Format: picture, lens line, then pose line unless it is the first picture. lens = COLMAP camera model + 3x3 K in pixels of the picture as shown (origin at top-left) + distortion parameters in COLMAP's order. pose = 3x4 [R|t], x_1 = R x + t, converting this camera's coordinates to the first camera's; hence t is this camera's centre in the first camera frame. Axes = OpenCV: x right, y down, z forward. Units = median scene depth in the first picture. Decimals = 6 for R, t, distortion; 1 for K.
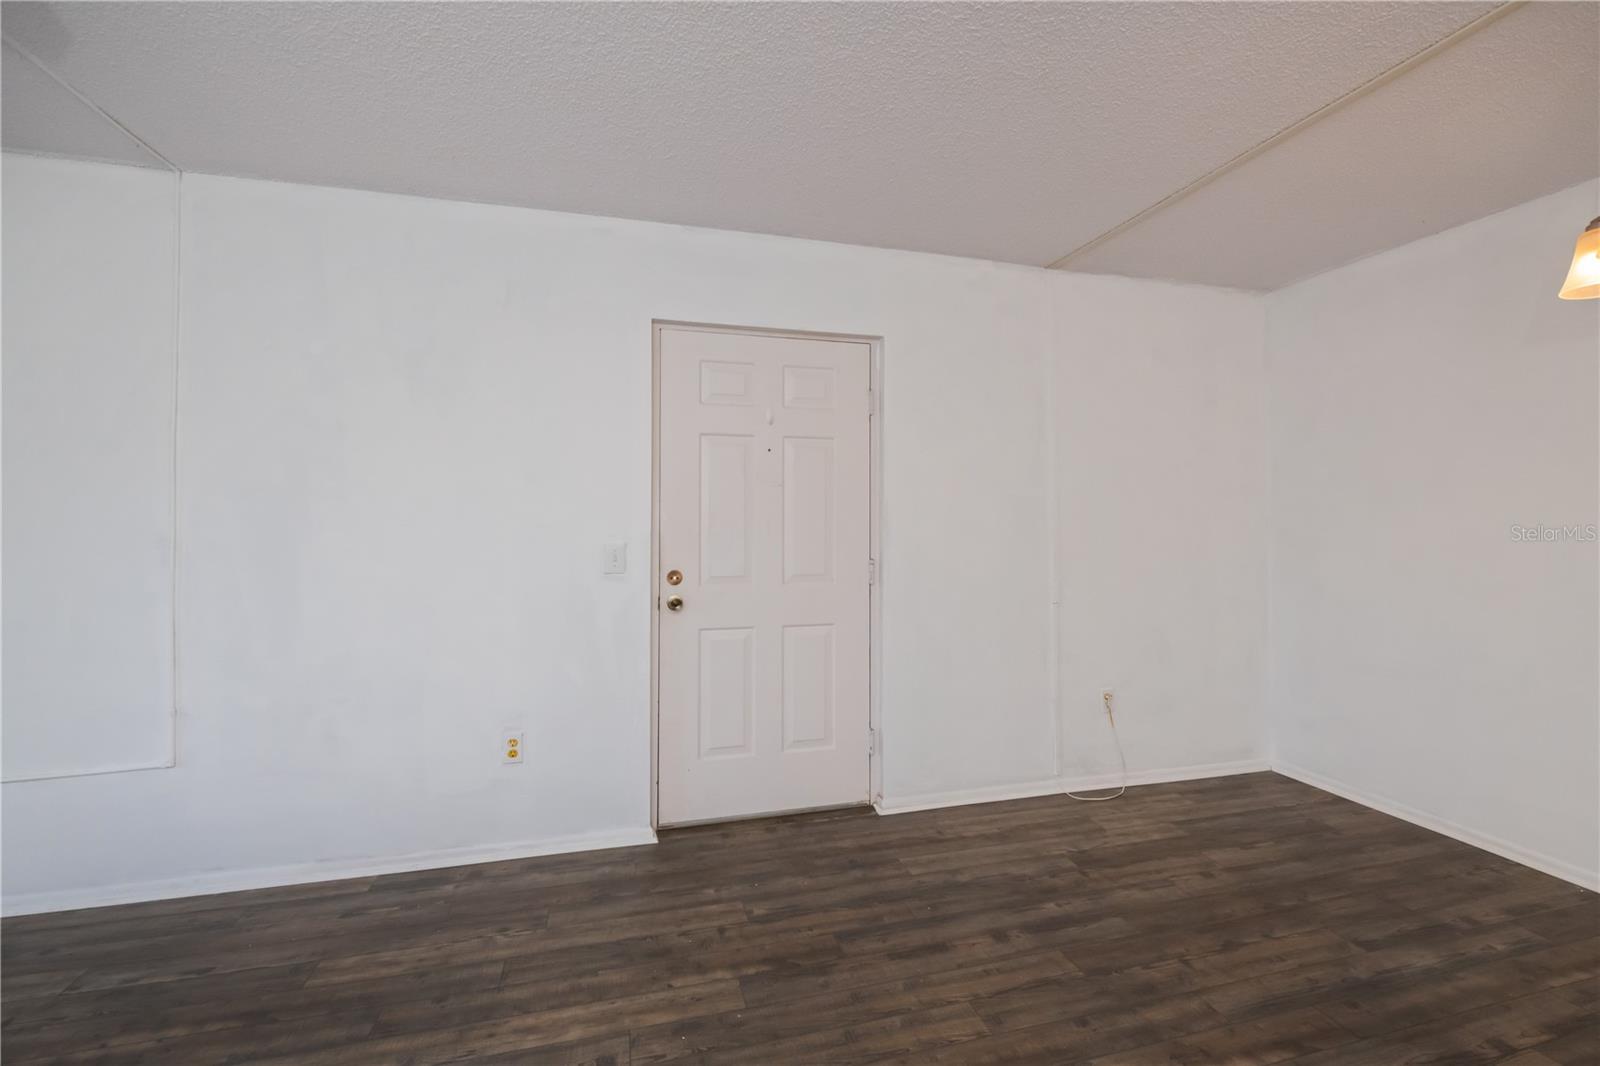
lens RADIAL K [[687.9, 0, 804.2], [0, 687.9, 503.8], [0, 0, 1]] dist [0.002483, -0.002857]
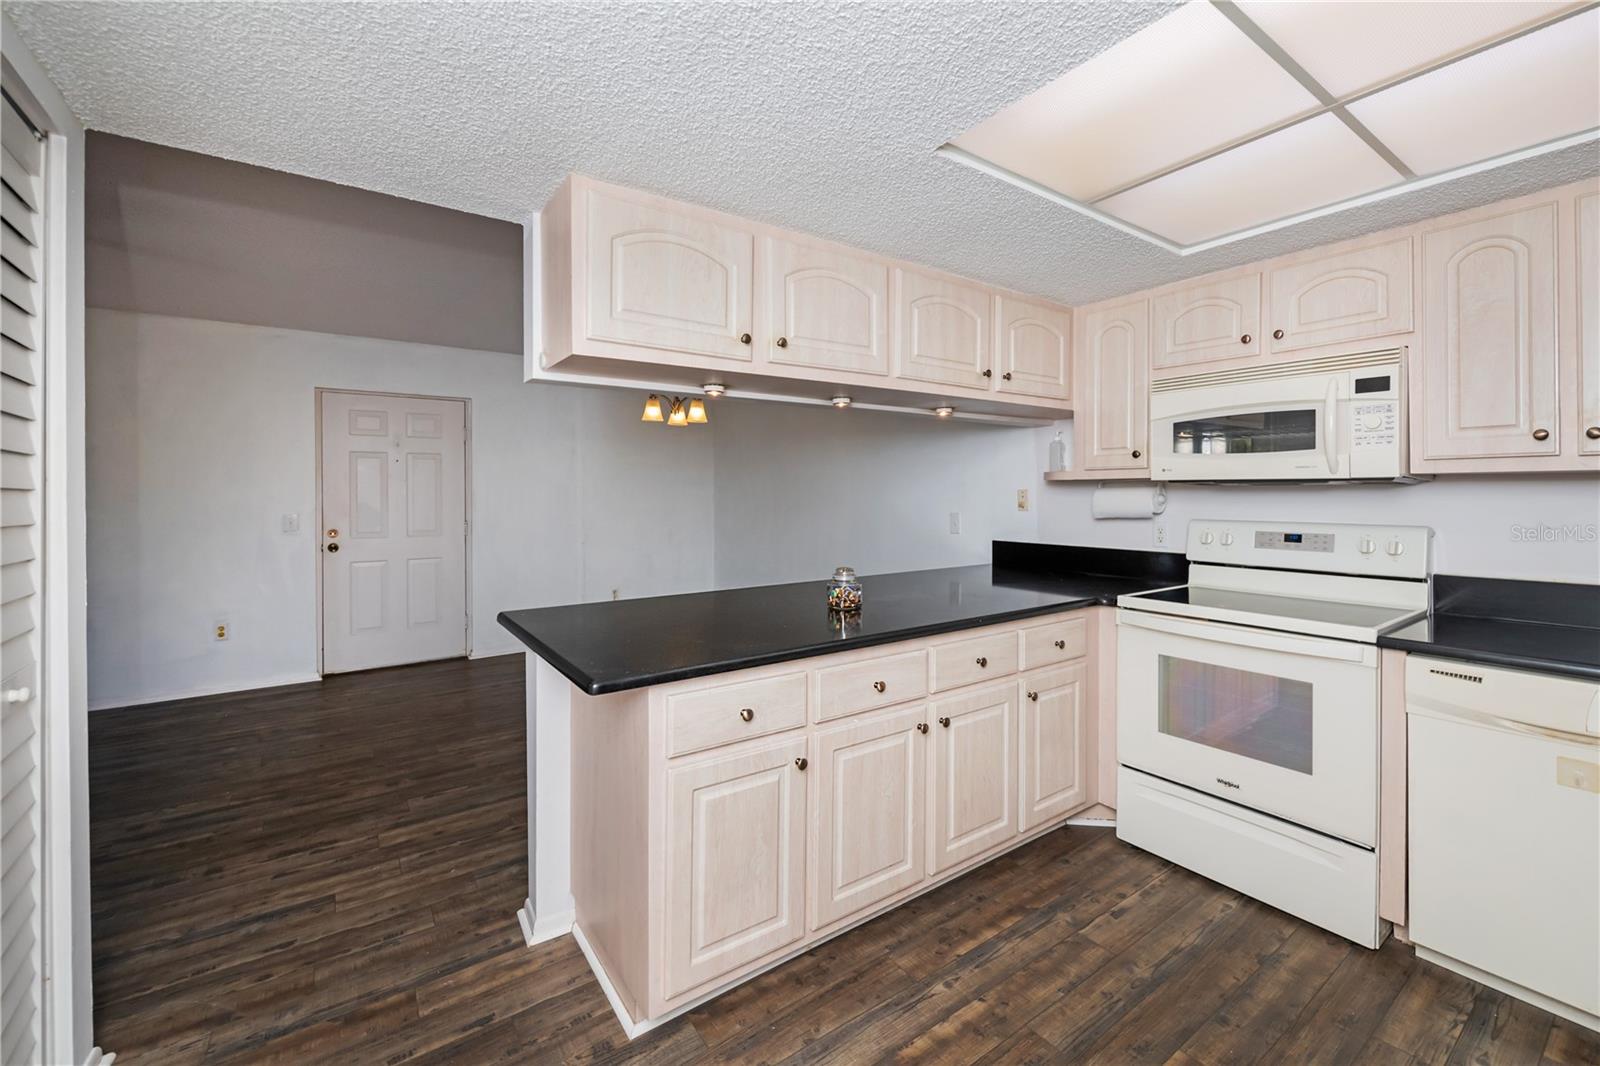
lens RADIAL K [[646.2, 0, 799.0], [0, 646.2, 489.1], [0, 0, 1]] dist [0.000190, -0.002991]
pose [[0.939853, -0.001026, 0.341578, 0.485647], [-0.003053, 0.999930, 0.011405, -0.043292], [-0.341566, -0.011762, 0.939784, -1.286142]]
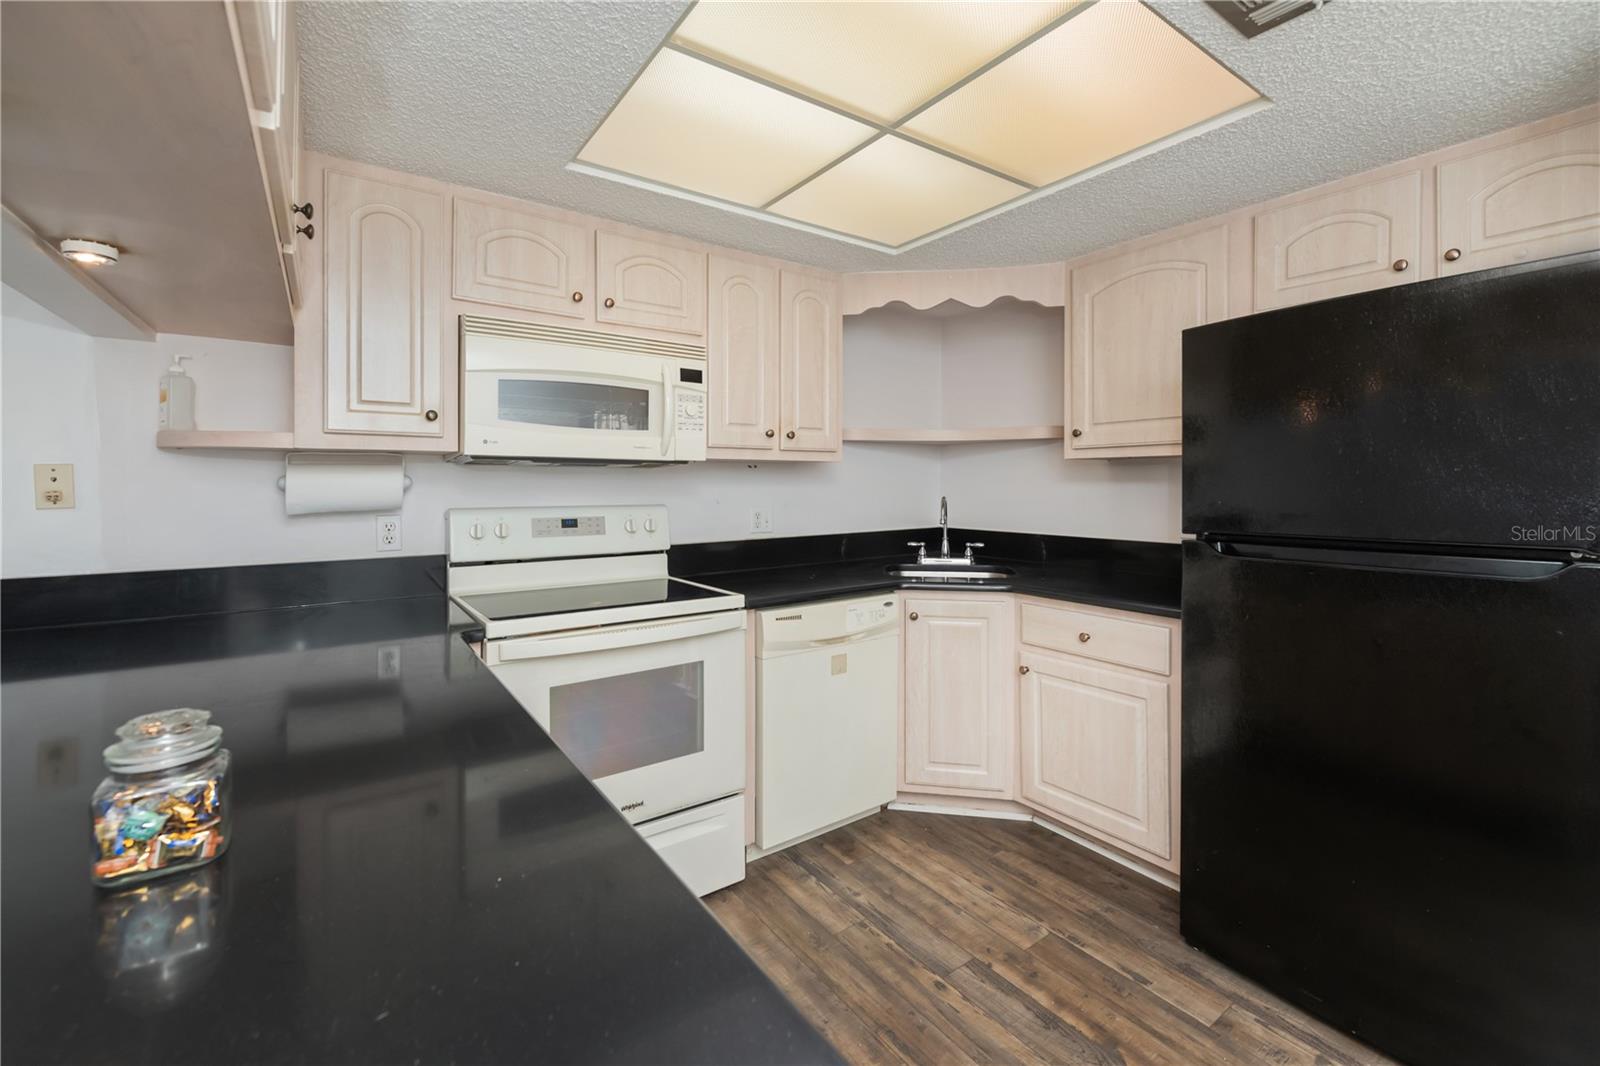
lens RADIAL K [[673.9, 0, 804.9], [0, 673.9, 485.9], [0, 0, 1]] dist [-0.006198, 0.000164]
pose [[-0.352680, -0.010594, 0.935684, 0.525243], [-0.025836, 0.999665, 0.001580, -0.019884], [-0.935387, -0.023617, -0.352835, -0.501918]]
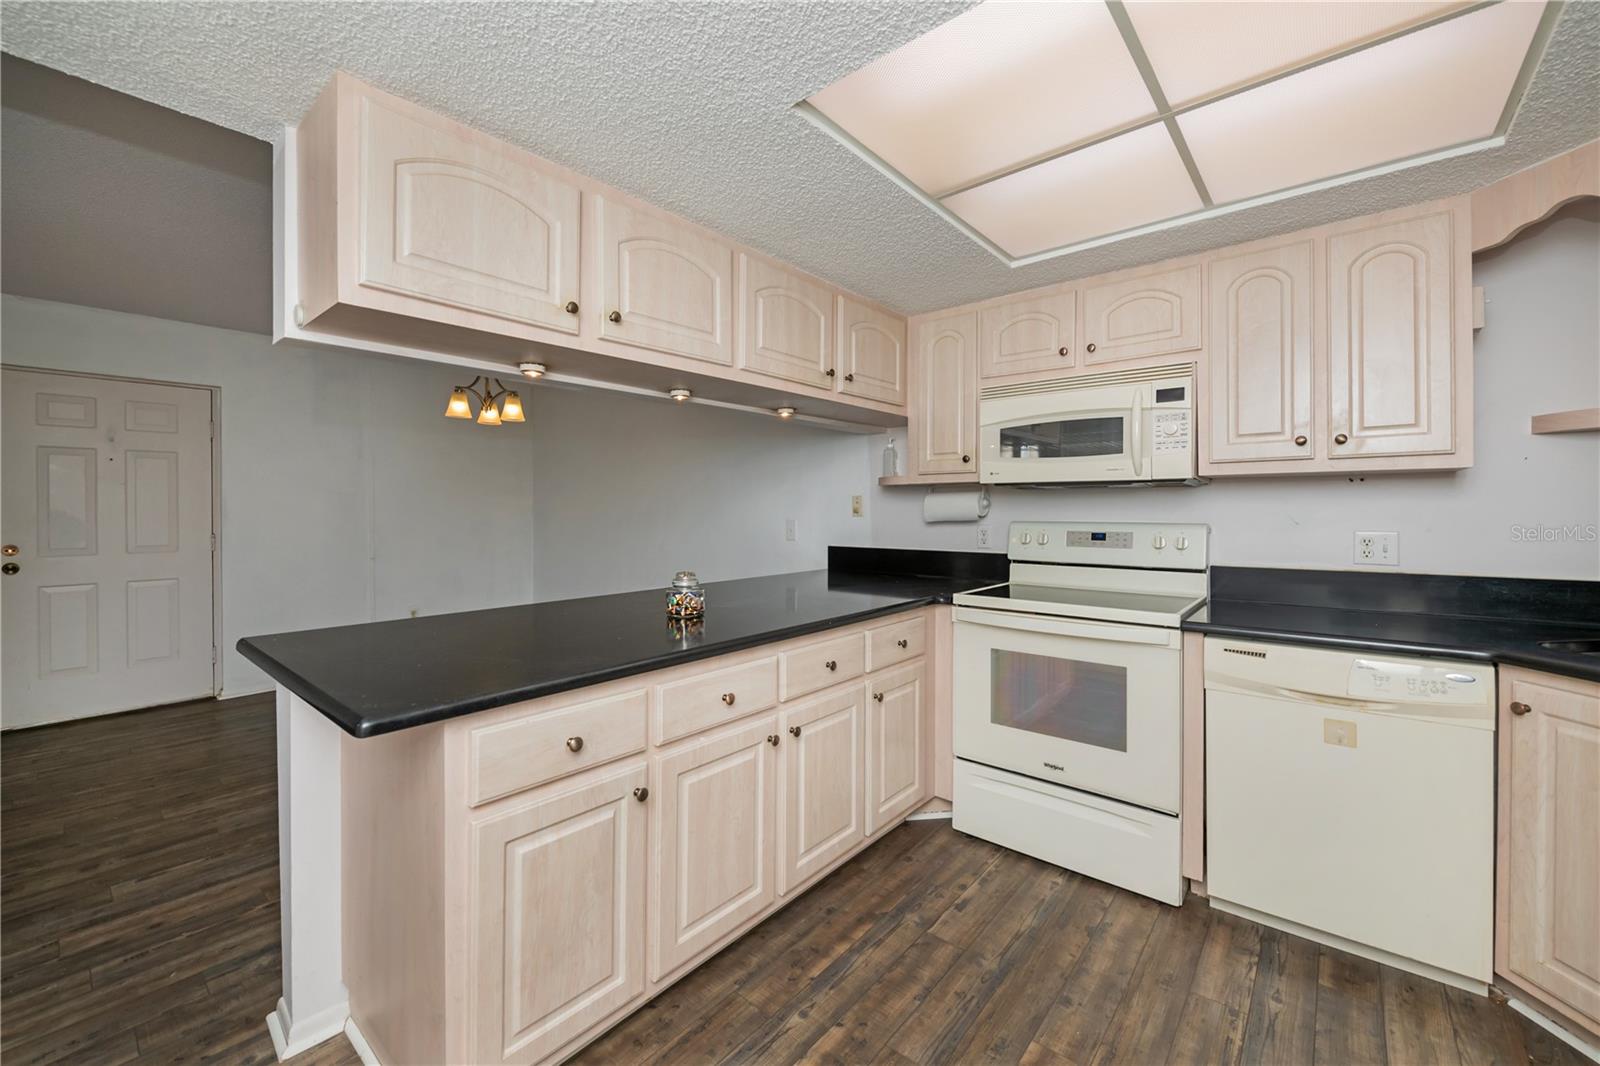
lens RADIAL K [[646.2, 0, 793.7], [0, 646.2, 512.3], [0, 0, 1]] dist [0.000190, -0.002991]
pose [[0.824786, -0.006117, 0.565413, 0.503155], [-0.010917, 0.999583, 0.026740, -0.020969], [-0.565340, -0.028227, 0.824375, -1.209918]]
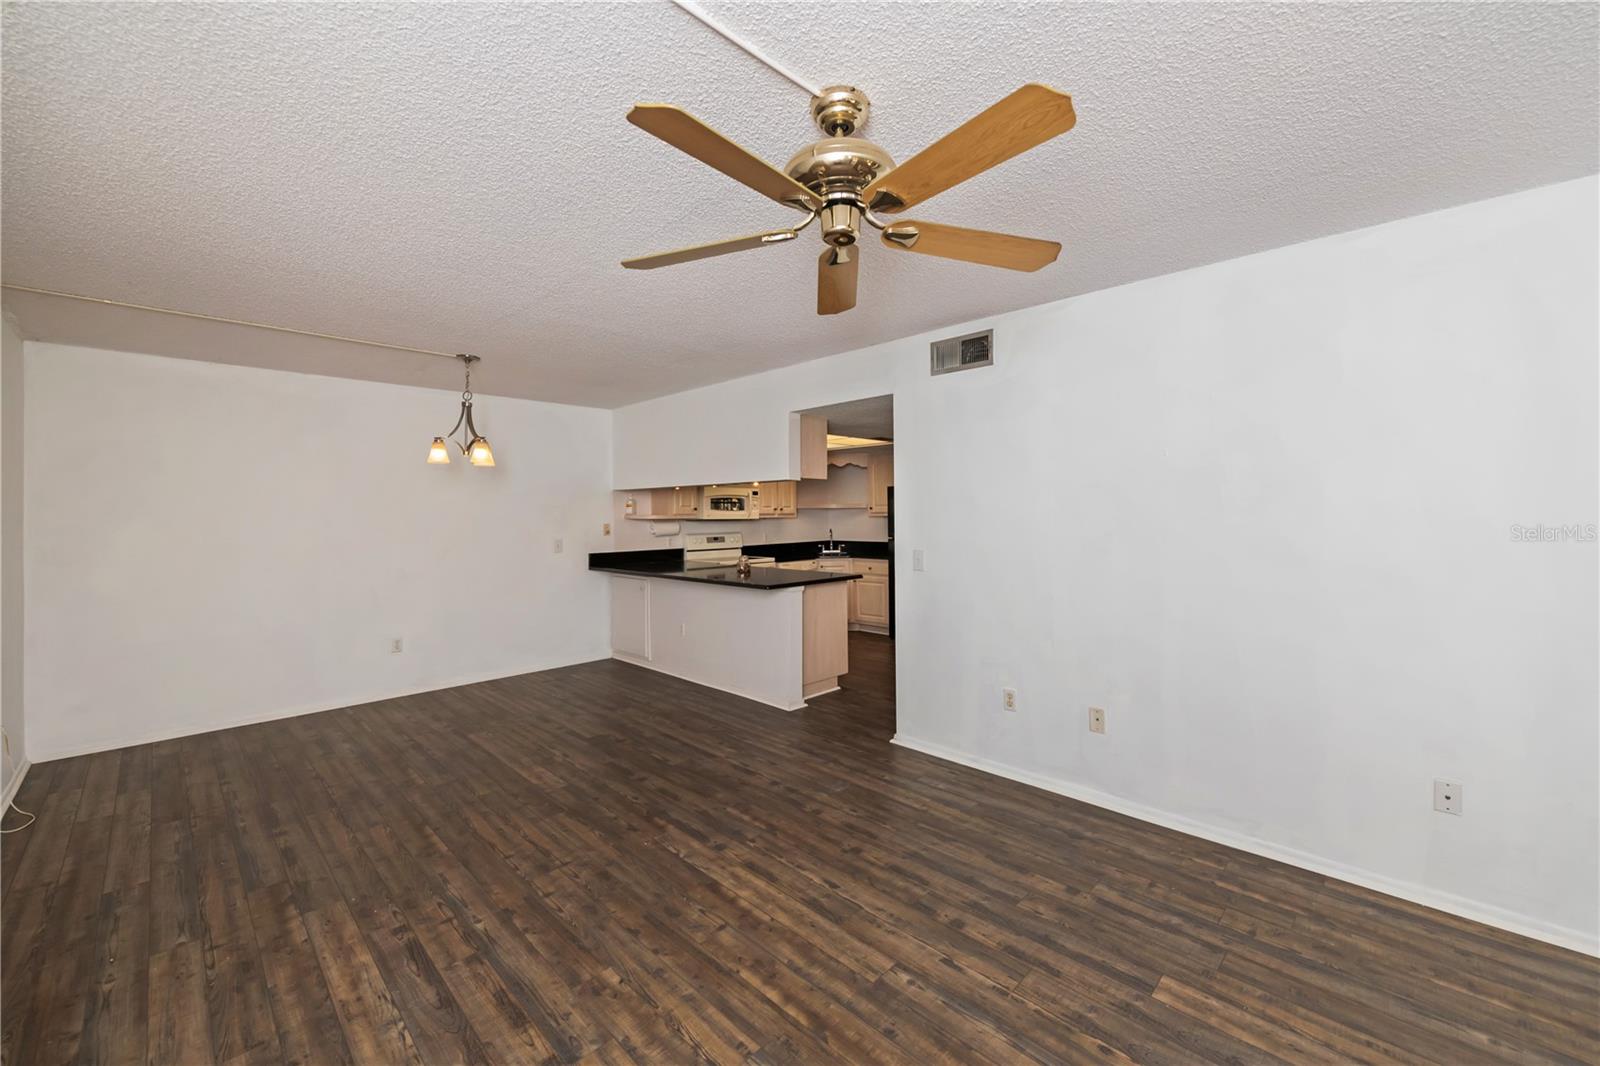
lens RADIAL K [[646.2, 0, 813.9], [0, 646.2, 507.3], [0, 0, 1]] dist [0.000190, -0.002991]
pose [[-0.508081, 0.010984, 0.861239, -1.435023], [-0.013468, 0.999695, -0.020695, -0.047667], [-0.861204, -0.022114, -0.507778, 0.717303]]
